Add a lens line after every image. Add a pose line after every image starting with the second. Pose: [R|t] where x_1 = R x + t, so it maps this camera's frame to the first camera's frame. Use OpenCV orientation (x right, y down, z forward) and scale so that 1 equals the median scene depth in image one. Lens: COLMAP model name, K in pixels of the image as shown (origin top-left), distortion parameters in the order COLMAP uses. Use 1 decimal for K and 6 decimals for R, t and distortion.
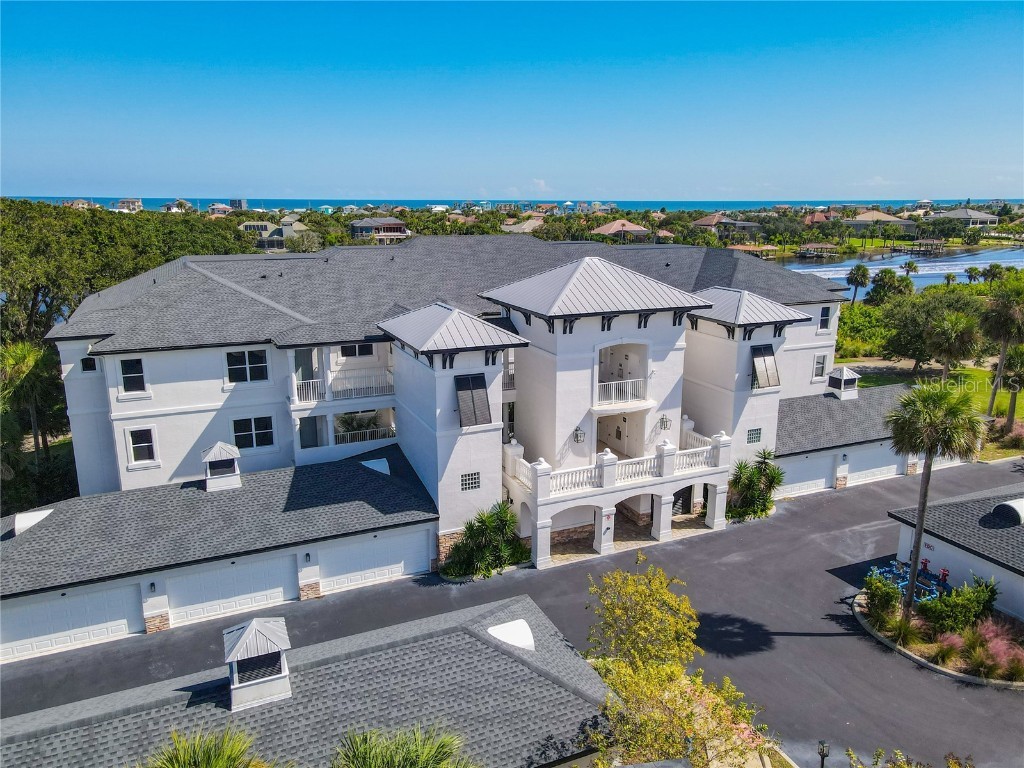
lens RADIAL K [[744.1, 0, 520.5], [0, 744.1, 379.4], [0, 0, 1]] dist [0.025997, 0.006040]
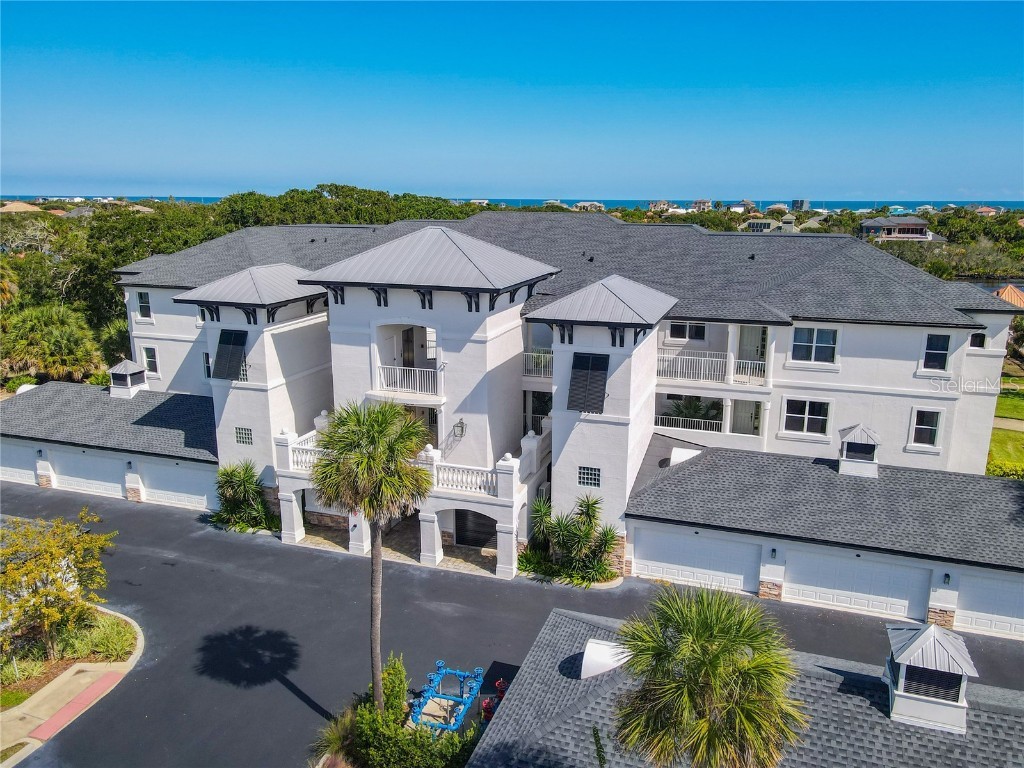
lens RADIAL K [[756.6, 0, 523.5], [0, 756.6, 383.2], [0, 0, 1]] dist [-0.000381, 0.033260]
pose [[0.738406, 0.161688, -0.654686, 0.827971], [-0.162276, 0.984906, 0.060215, -0.055811], [0.654541, 0.061777, 0.753499, 0.431663]]
